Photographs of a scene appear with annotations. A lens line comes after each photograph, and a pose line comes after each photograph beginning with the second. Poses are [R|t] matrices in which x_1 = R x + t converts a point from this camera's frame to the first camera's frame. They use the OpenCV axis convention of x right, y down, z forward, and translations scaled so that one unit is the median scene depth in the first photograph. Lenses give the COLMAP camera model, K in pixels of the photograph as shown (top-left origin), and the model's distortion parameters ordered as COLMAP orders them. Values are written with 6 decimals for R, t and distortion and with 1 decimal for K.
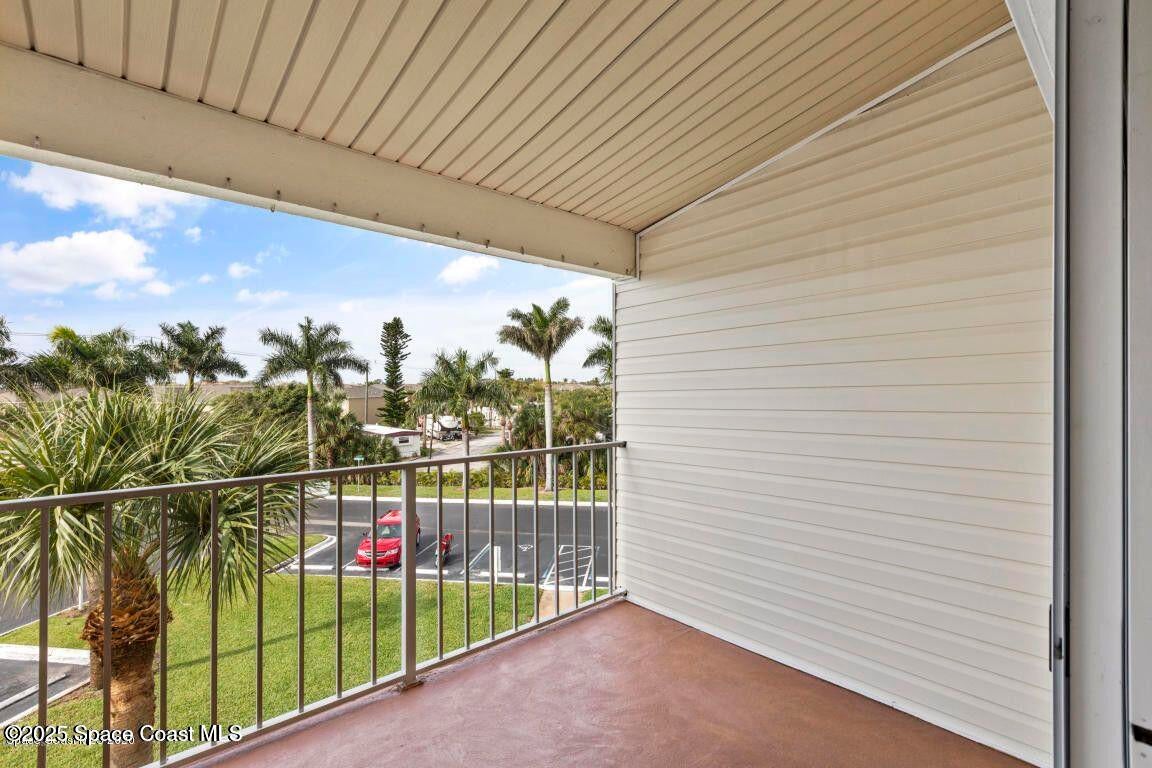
lens RADIAL K [[509.3, 0, 576.0], [0, 509.3, 384.0], [0, 0, 1]] dist [0.002073, 0.000028]
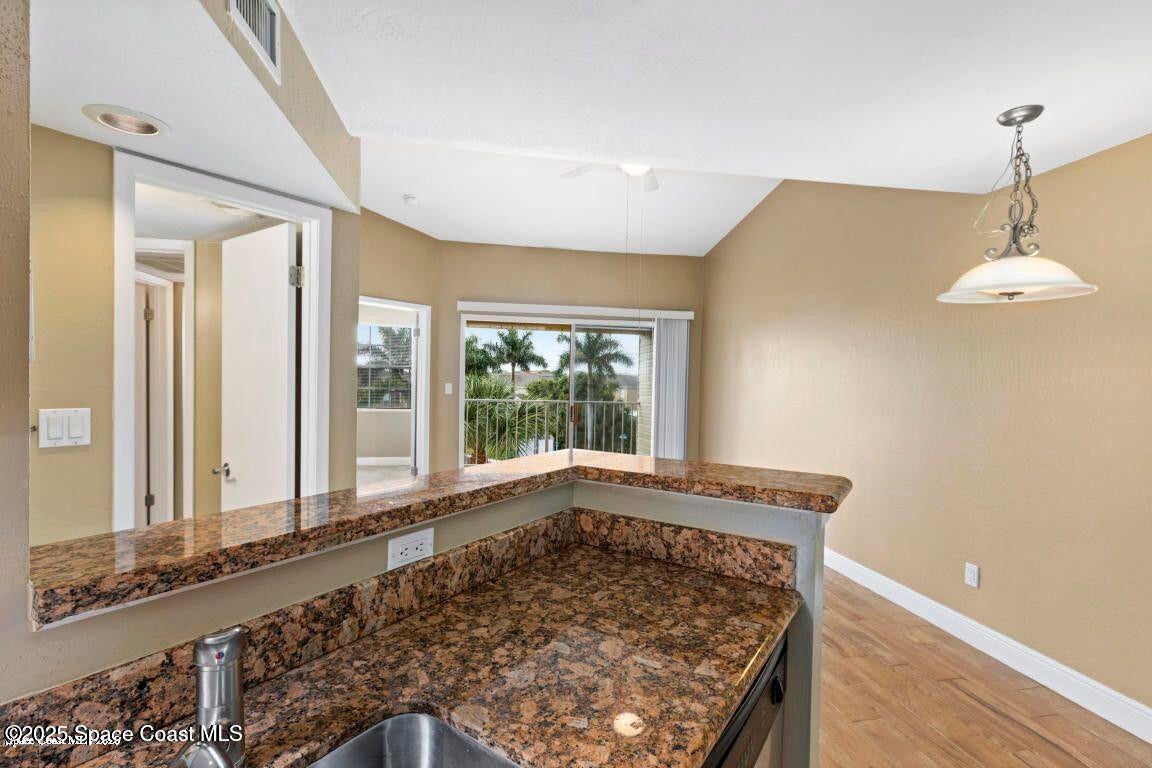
lens RADIAL K [[509.3, 0, 576.0], [0, 509.3, 384.0], [0, 0, 1]] dist [0.002073, 0.000028]
pose [[0.861823, 0.032300, -0.506180, 0.074536], [-0.024702, 0.999459, 0.021719, -0.002633], [0.506607, -0.006214, 0.862154, -0.082528]]
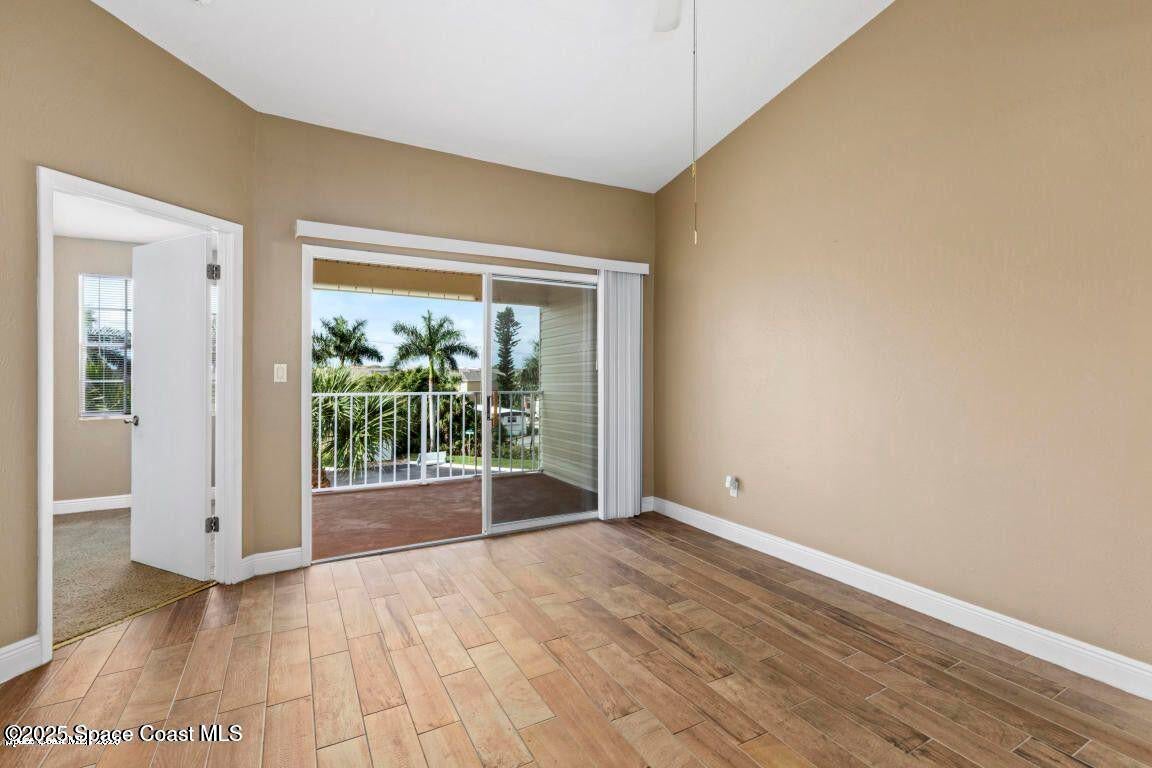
lens RADIAL K [[501.3, 0, 568.5], [0, 501.3, 366.2], [0, 0, 1]] dist [-0.001301, -0.000031]
pose [[0.975488, 0.003027, -0.220033, 0.033325], [-0.004346, 0.999975, -0.005510, 0.001721], [0.220011, 0.006332, 0.975477, -0.044634]]
